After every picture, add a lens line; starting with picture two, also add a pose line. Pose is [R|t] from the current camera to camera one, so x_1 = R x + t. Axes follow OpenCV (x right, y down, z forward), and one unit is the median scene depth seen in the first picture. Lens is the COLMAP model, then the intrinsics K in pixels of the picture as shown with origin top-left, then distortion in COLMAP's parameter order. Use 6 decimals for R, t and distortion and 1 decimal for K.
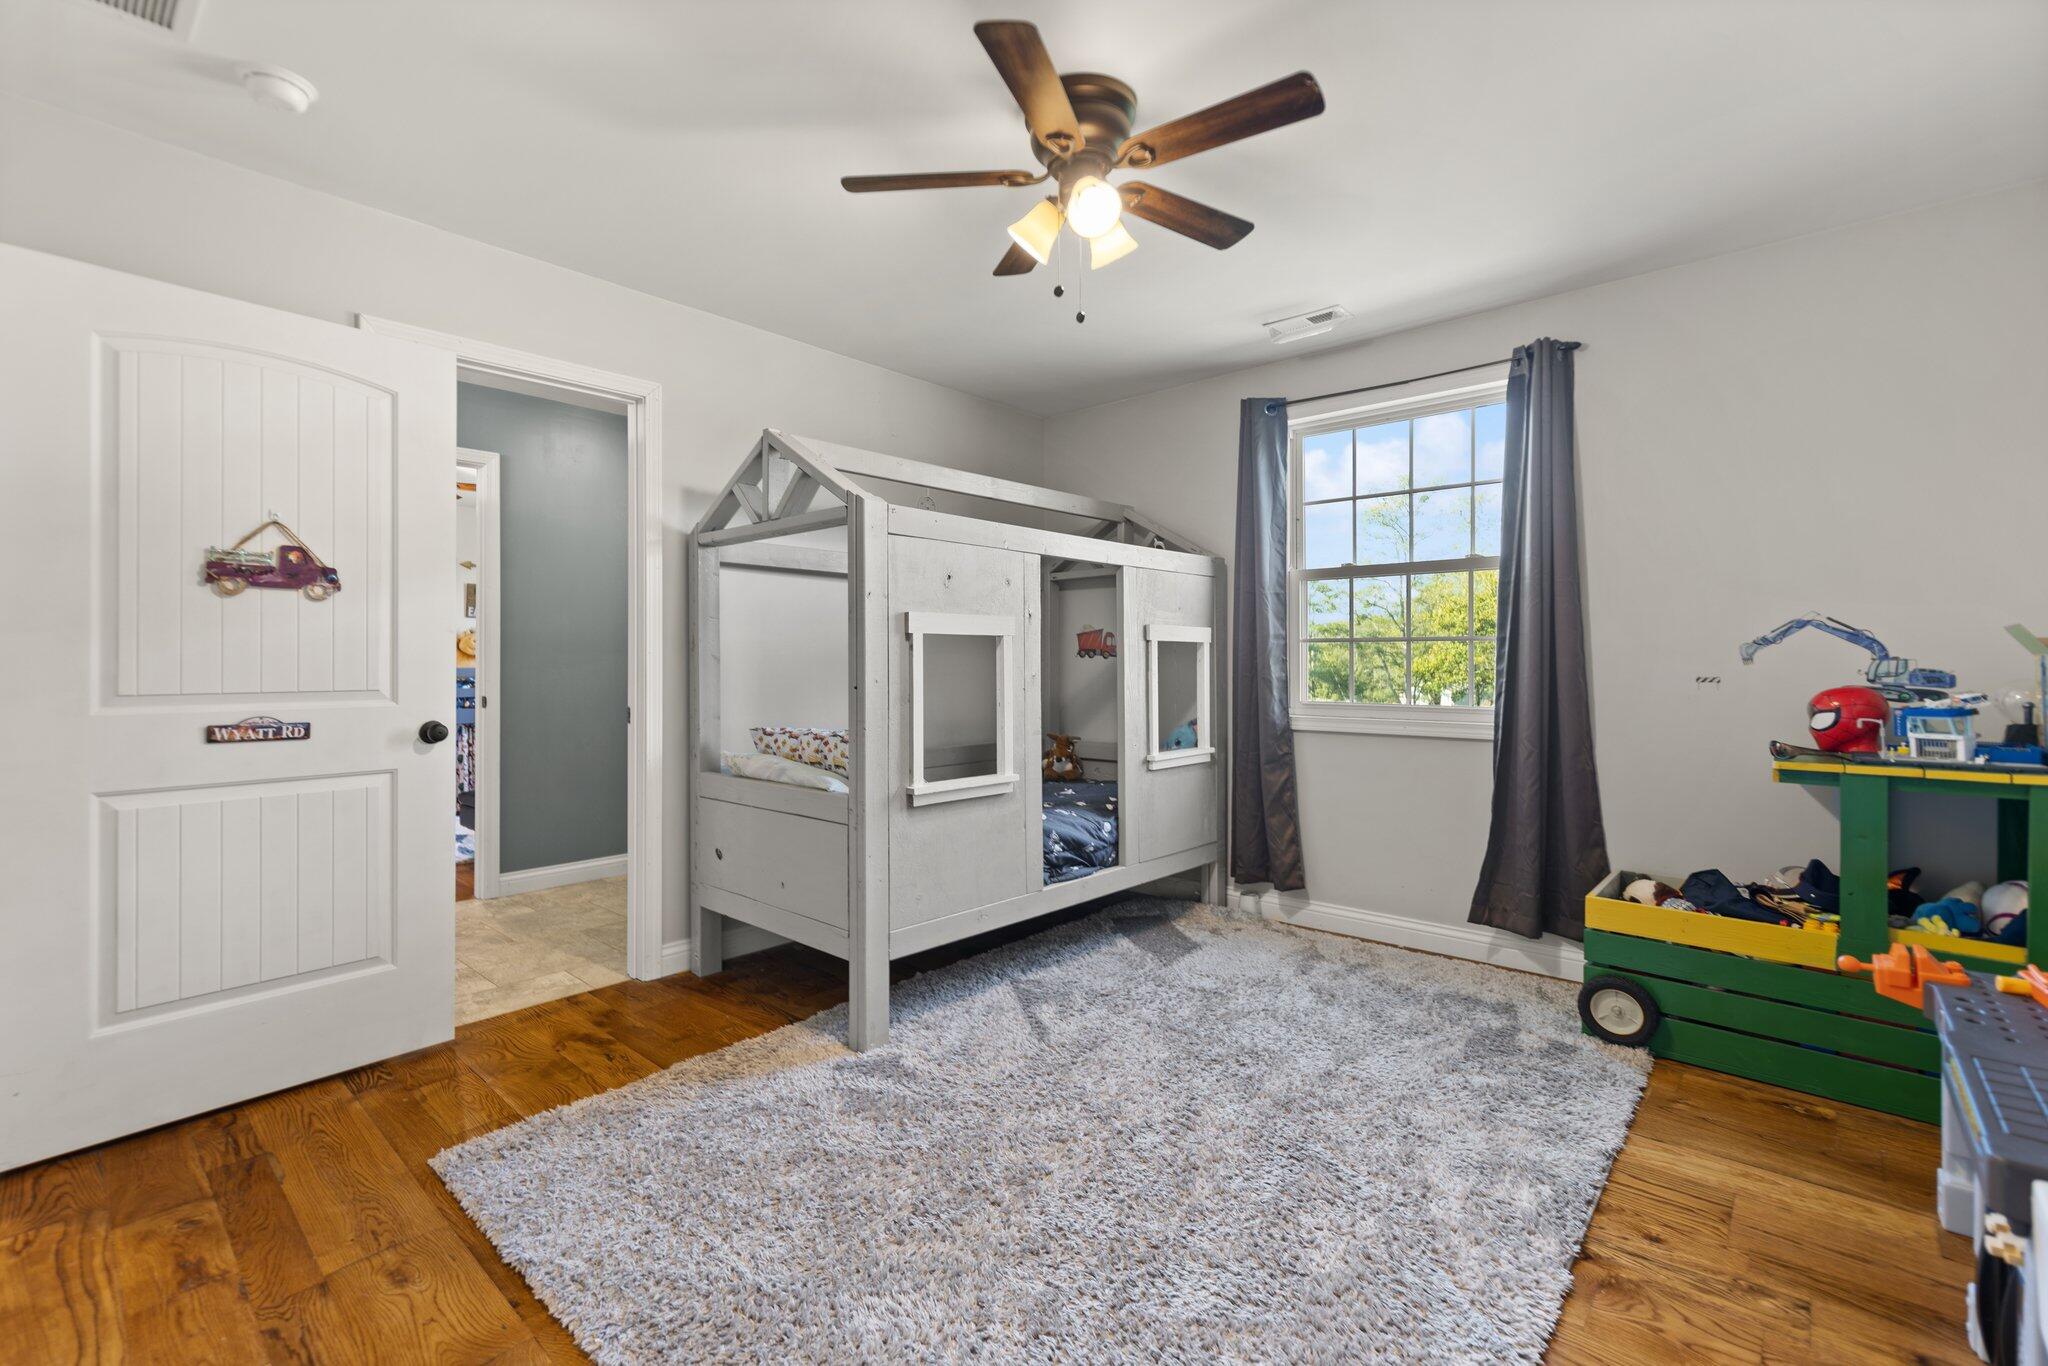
lens RADIAL K [[892.6, 0, 1019.8], [0, 892.6, 663.2], [0, 0, 1]] dist [0.000015, -0.000084]
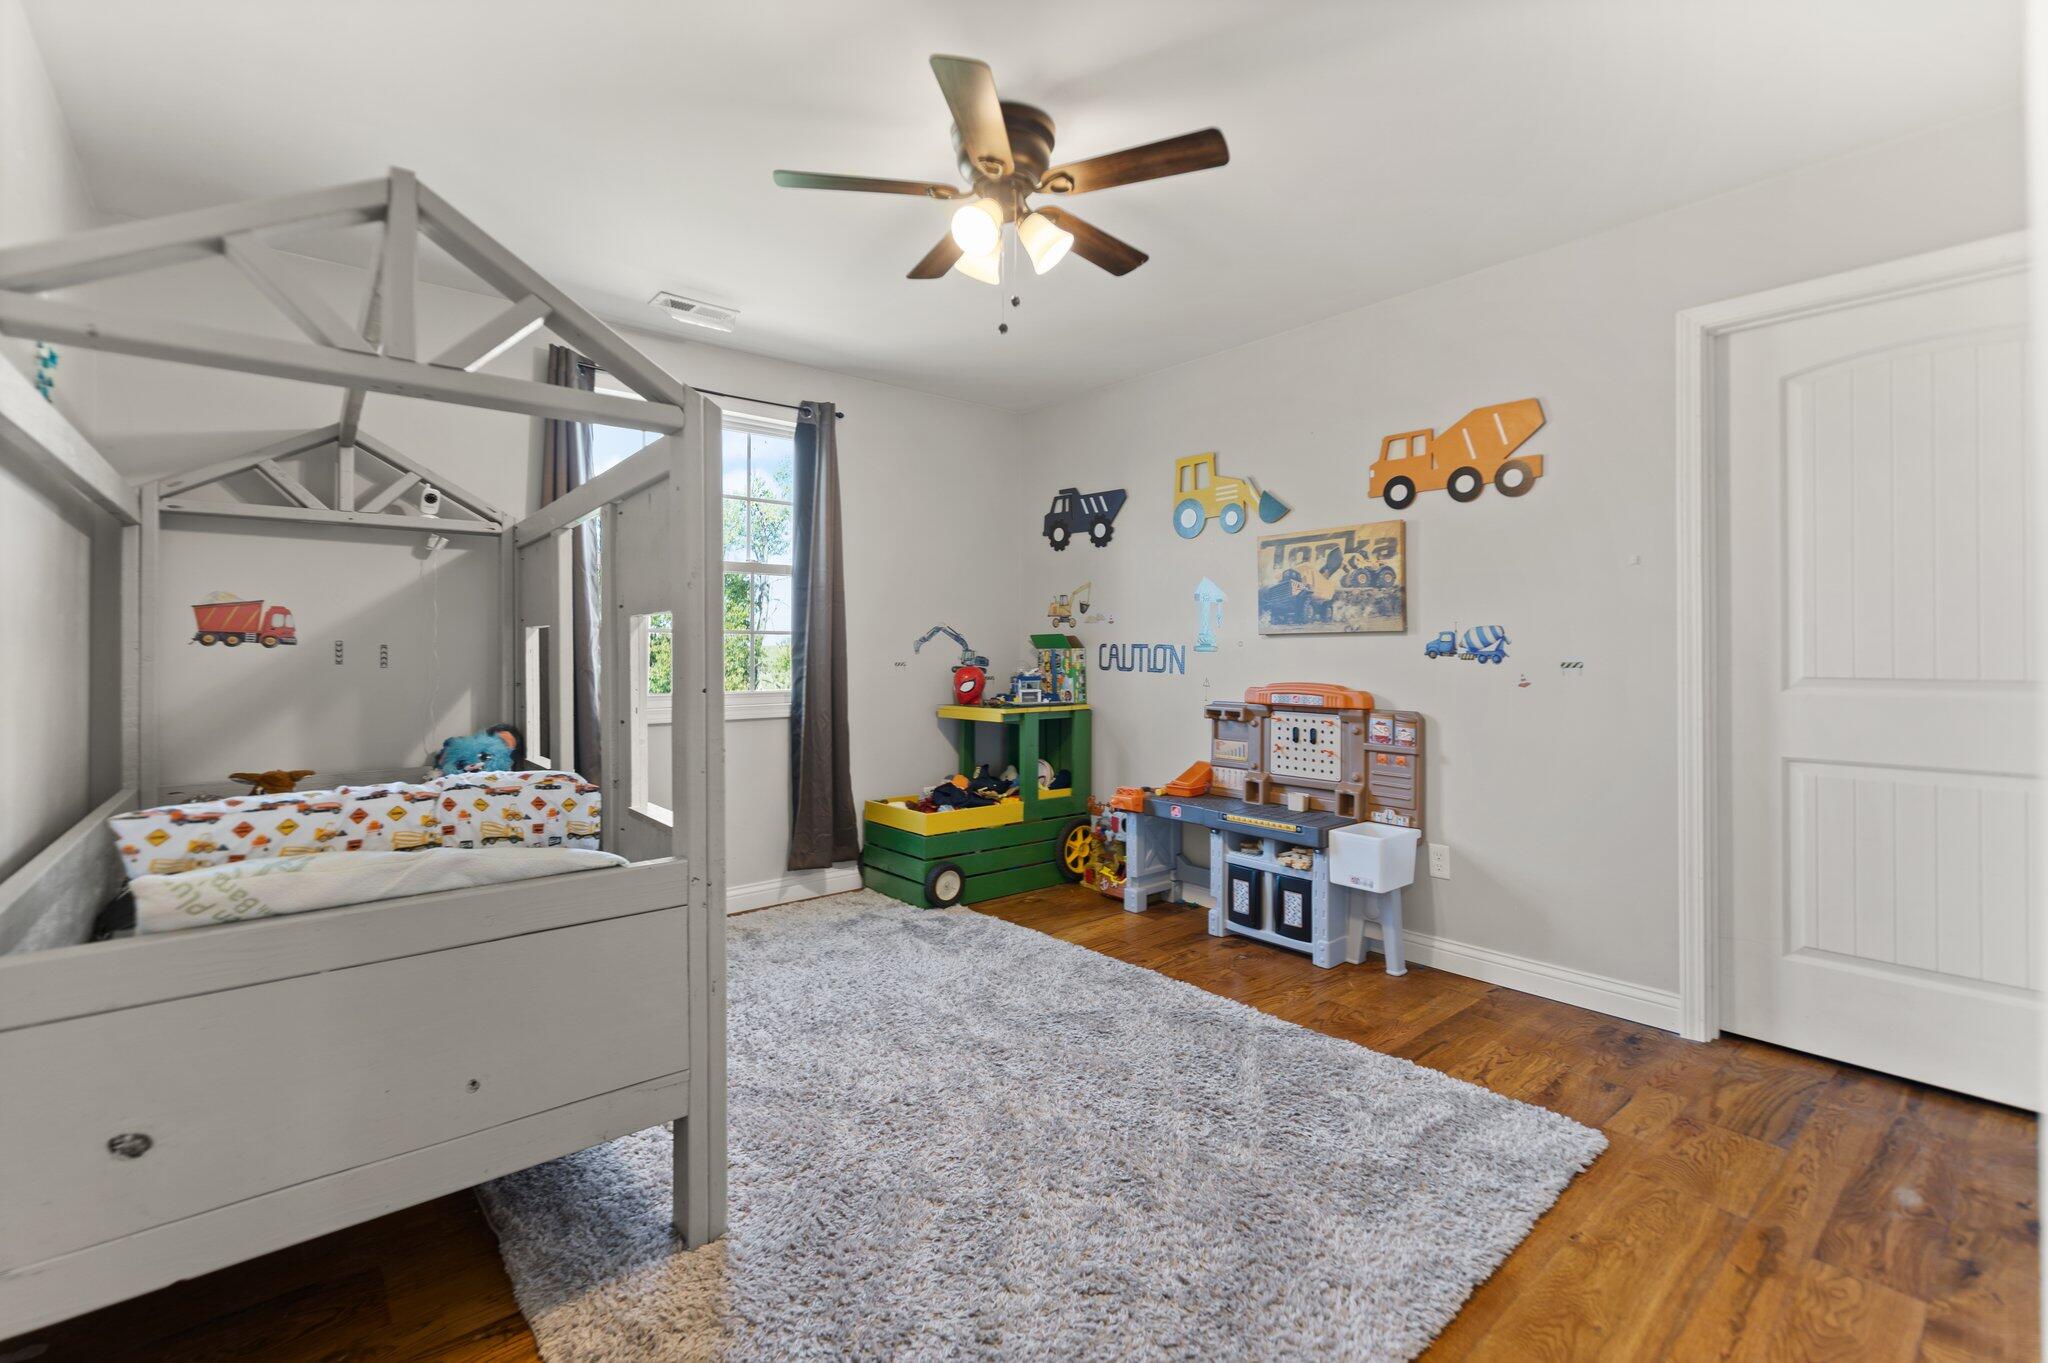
lens RADIAL K [[884.4, 0, 1015.8], [0, 884.4, 648.2], [0, 0, 1]] dist [-0.000008, -0.000081]
pose [[0.146080, 0.005519, 0.989257, -0.863517], [0.002866, 0.999978, -0.006002, 0.001266], [-0.989269, 0.003712, 0.146061, 0.735206]]
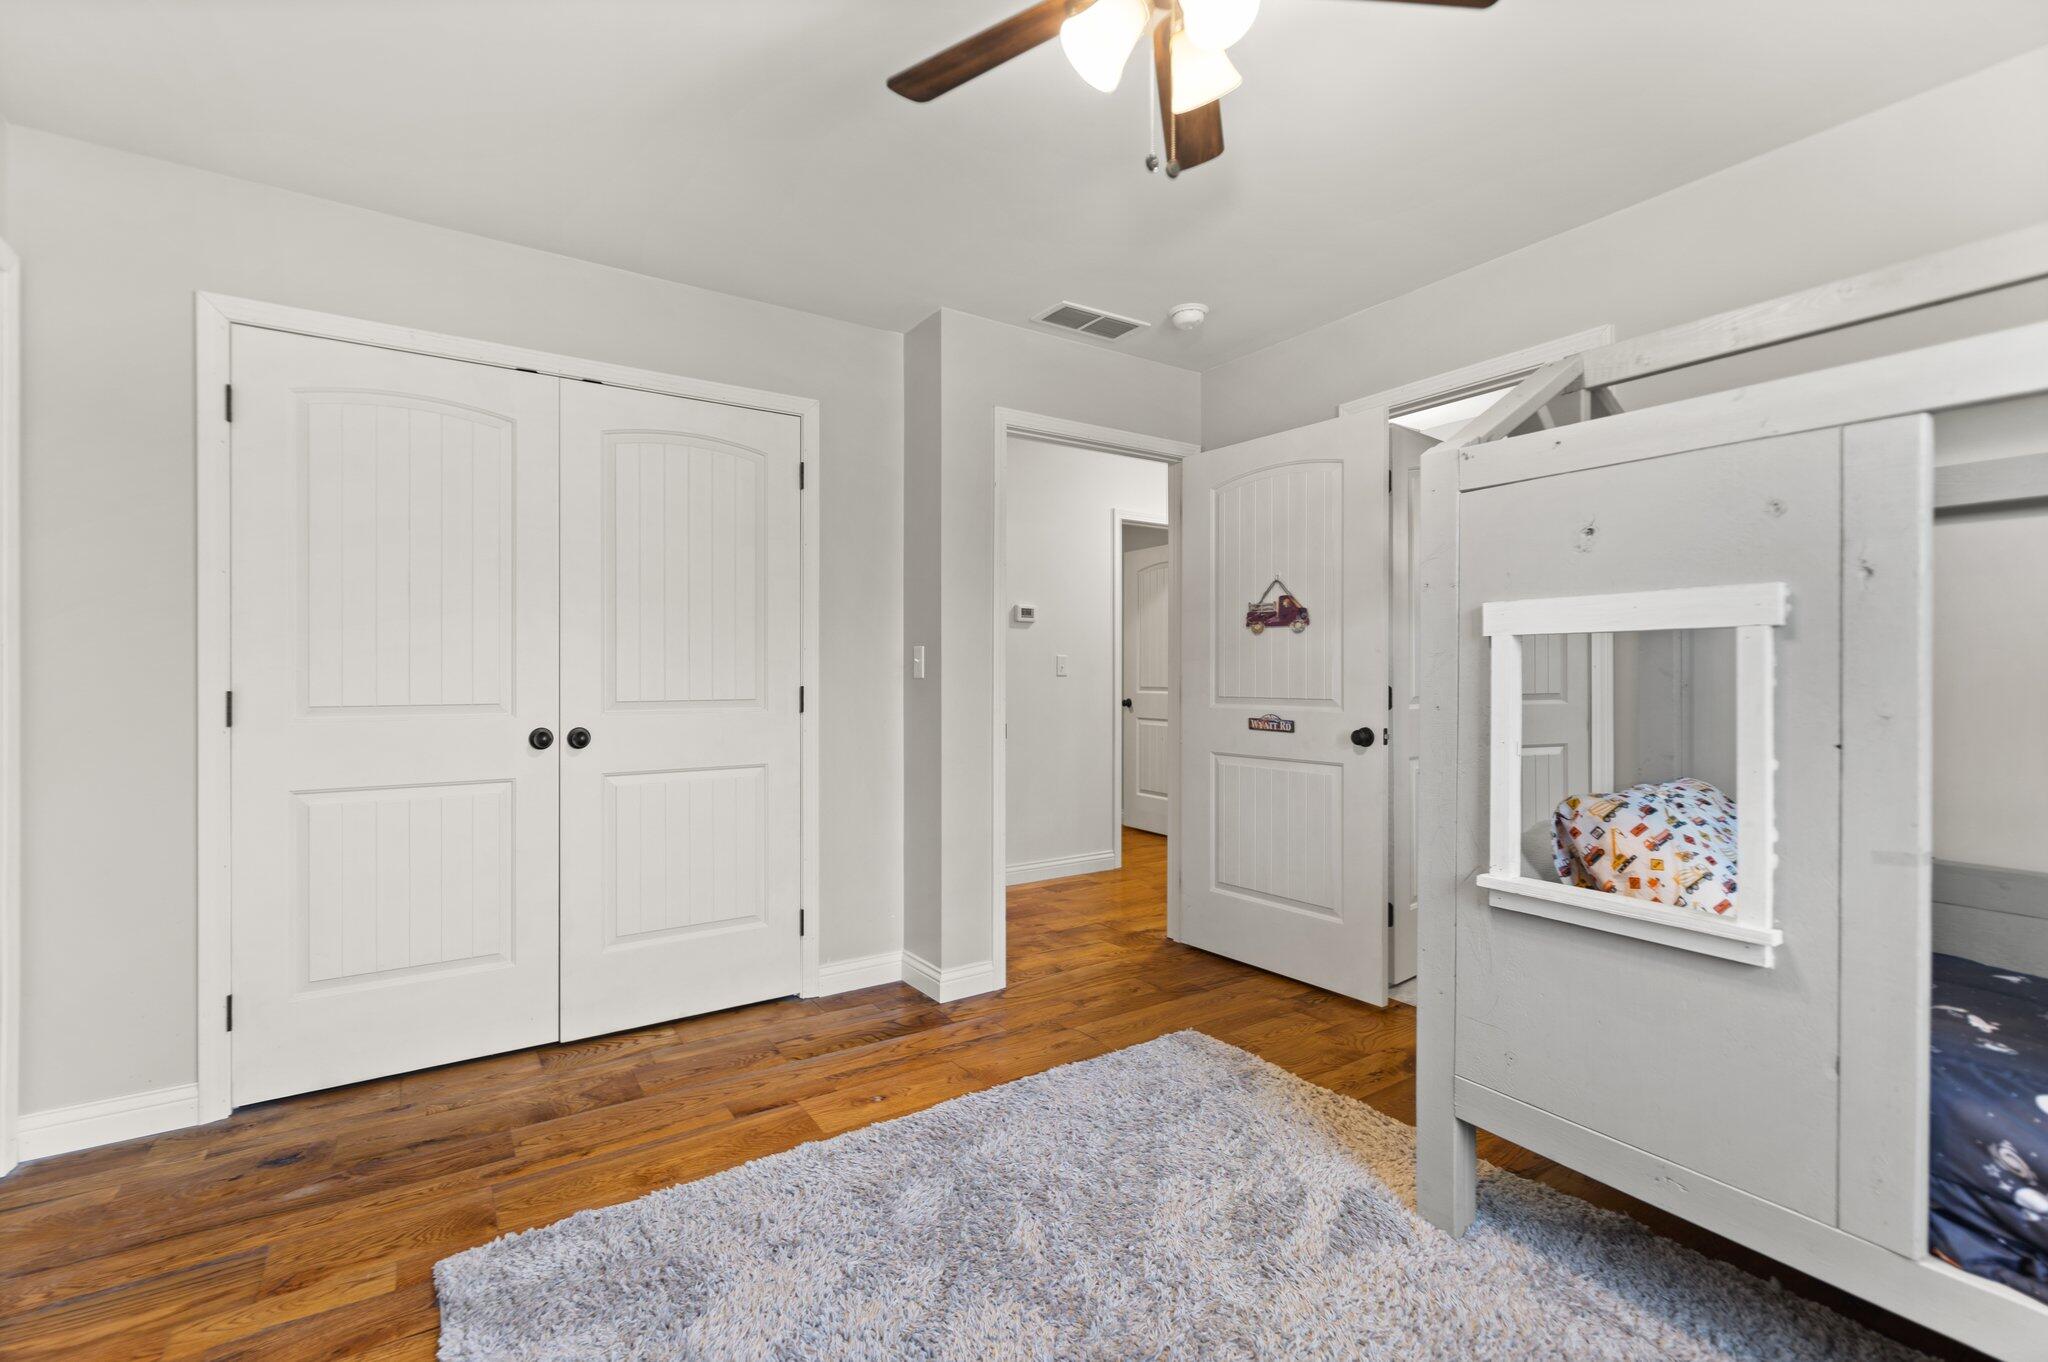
lens RADIAL K [[910.9, 0, 1024.0], [0, 910.9, 681.0], [0, 0, 1]] dist [-0.000385, -0.000054]
pose [[-0.252343, 0.009508, -0.967591, 0.677498], [0.000152, 0.999952, 0.009786, -0.009598], [0.967638, 0.002322, -0.252332, 0.947293]]
